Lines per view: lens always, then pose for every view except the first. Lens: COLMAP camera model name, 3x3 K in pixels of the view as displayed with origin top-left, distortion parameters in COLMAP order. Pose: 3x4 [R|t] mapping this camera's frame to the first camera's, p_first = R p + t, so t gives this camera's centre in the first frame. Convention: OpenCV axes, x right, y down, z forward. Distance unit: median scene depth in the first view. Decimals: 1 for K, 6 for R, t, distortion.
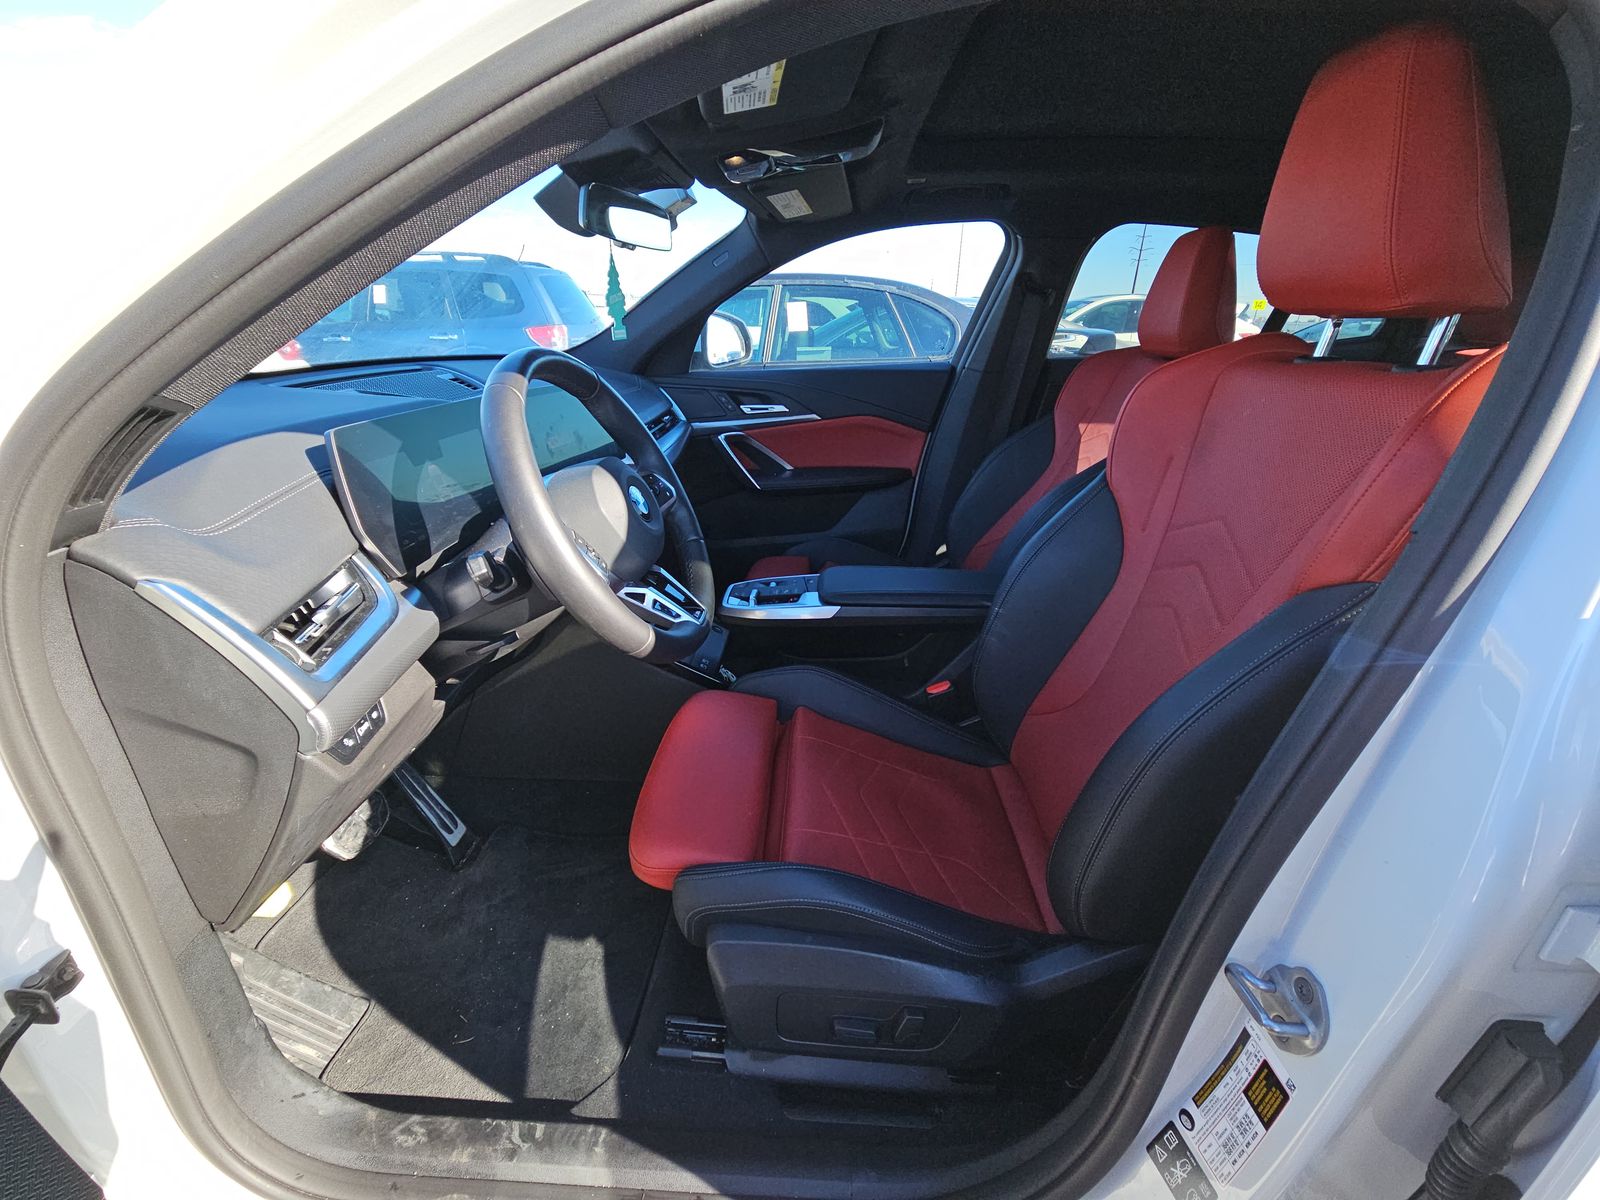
lens RADIAL K [[633.1, 0, 806.6], [0, 633.1, 605.4], [0, 0, 1]] dist [-0.003363, -0.003783]
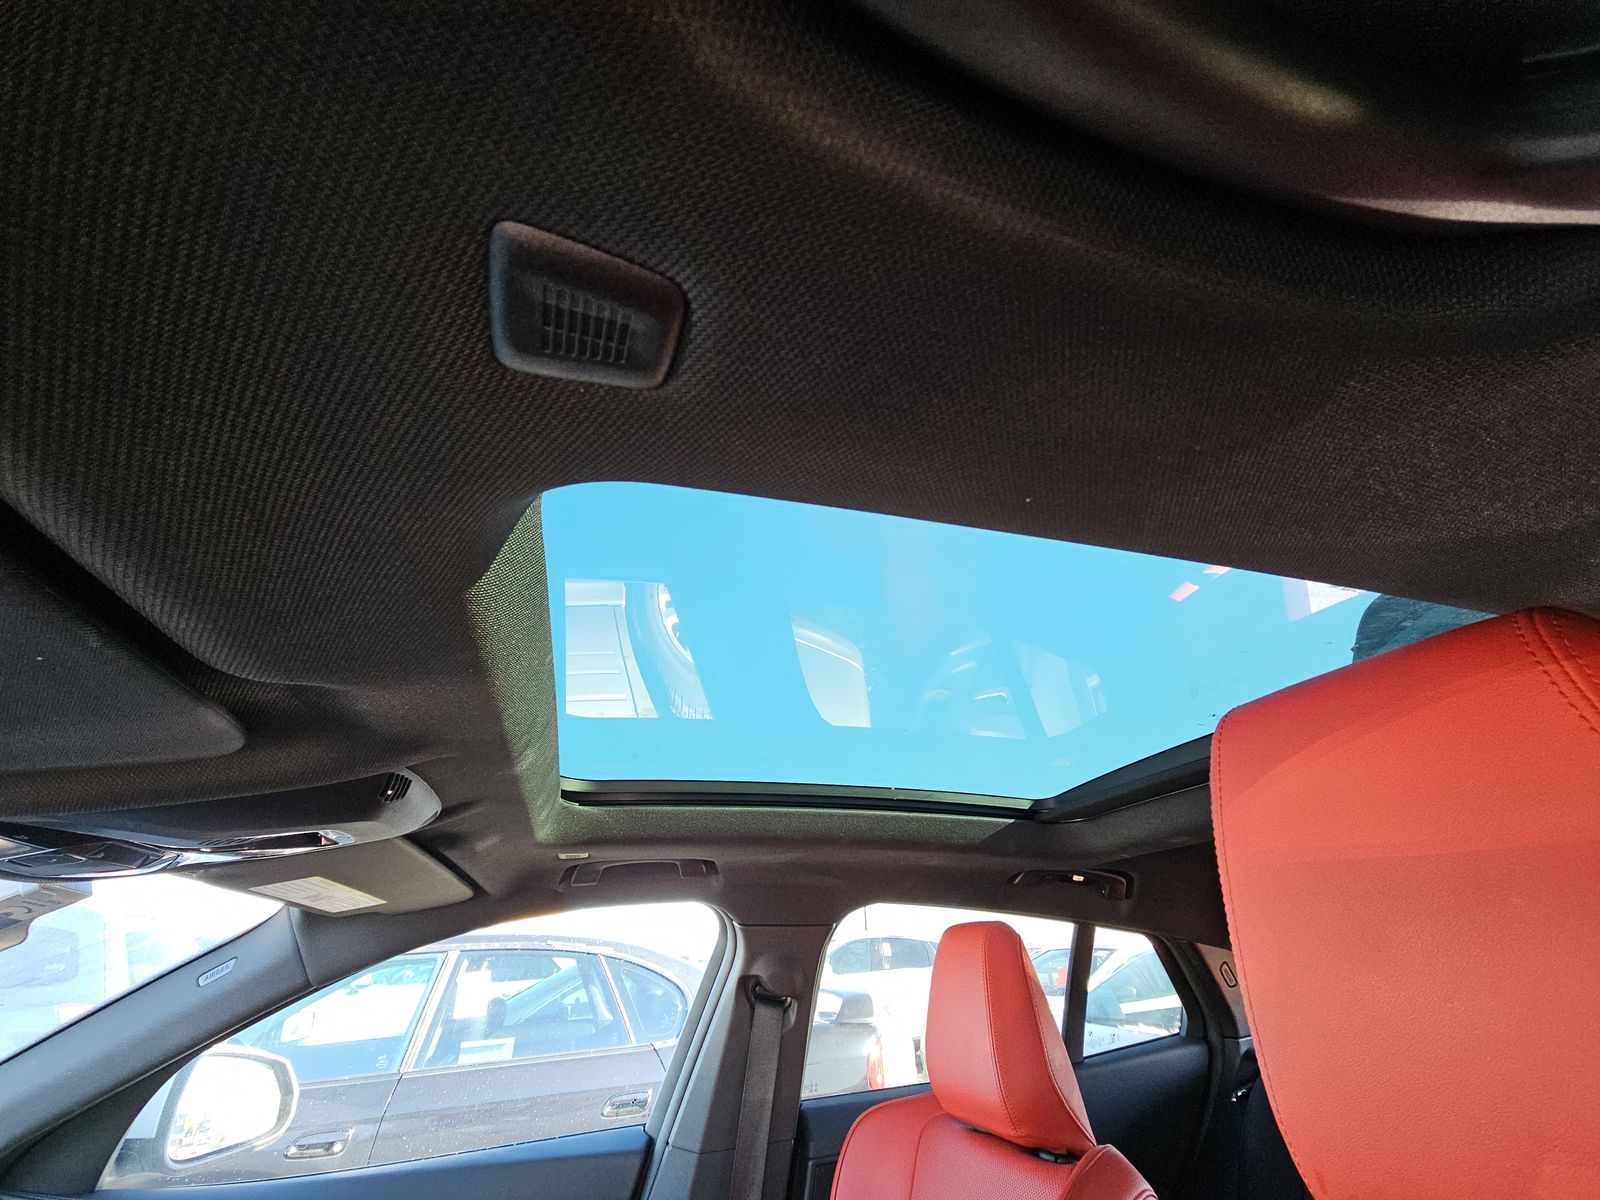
lens RADIAL K [[633.1, 0, 801.2], [0, 633.1, 604.4], [0, 0, 1]] dist [-0.003363, -0.003783]
pose [[0.941203, 0.134947, 0.309718, 0.118674], [0.167536, 0.609657, -0.774758, -0.207776], [-0.293373, 0.781094, 0.551202, 0.265659]]
